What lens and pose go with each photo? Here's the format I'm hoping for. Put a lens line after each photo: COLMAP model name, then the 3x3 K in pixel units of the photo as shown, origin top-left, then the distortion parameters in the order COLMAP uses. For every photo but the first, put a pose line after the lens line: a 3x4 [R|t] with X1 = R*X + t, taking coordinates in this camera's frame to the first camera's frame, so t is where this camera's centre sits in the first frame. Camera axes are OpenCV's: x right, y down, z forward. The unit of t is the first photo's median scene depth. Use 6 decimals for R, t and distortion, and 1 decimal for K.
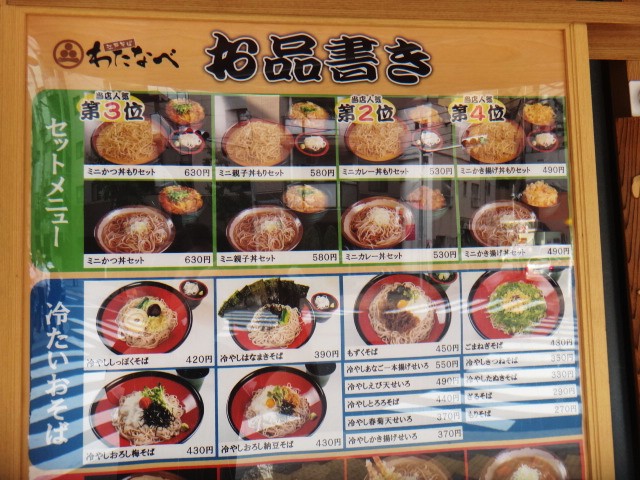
lens RADIAL K [[488.4, 0, 320.0], [0, 488.4, 240.0], [0, 0, 1]] dist [0.002582, 0.004343]
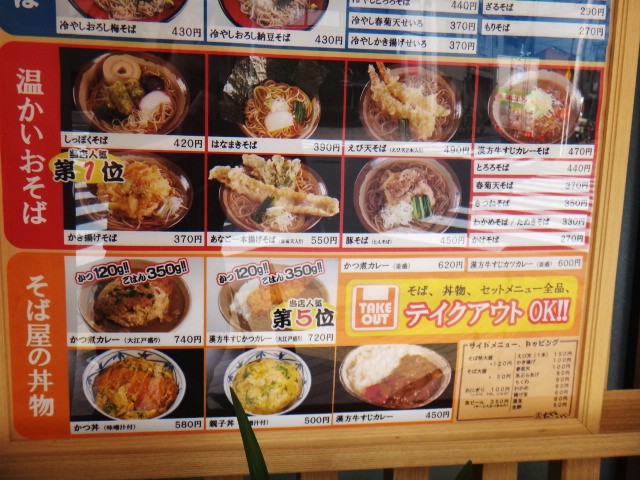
lens RADIAL K [[529.0, 0, 327.7], [0, 529.0, 239.7], [0, 0, 1]] dist [-0.002724, 0.001161]
pose [[0.998434, 0.052261, 0.019970, 0.014631], [-0.054988, 0.982466, 0.178150, 0.598807], [-0.010310, -0.178969, 0.983801, -0.030175]]
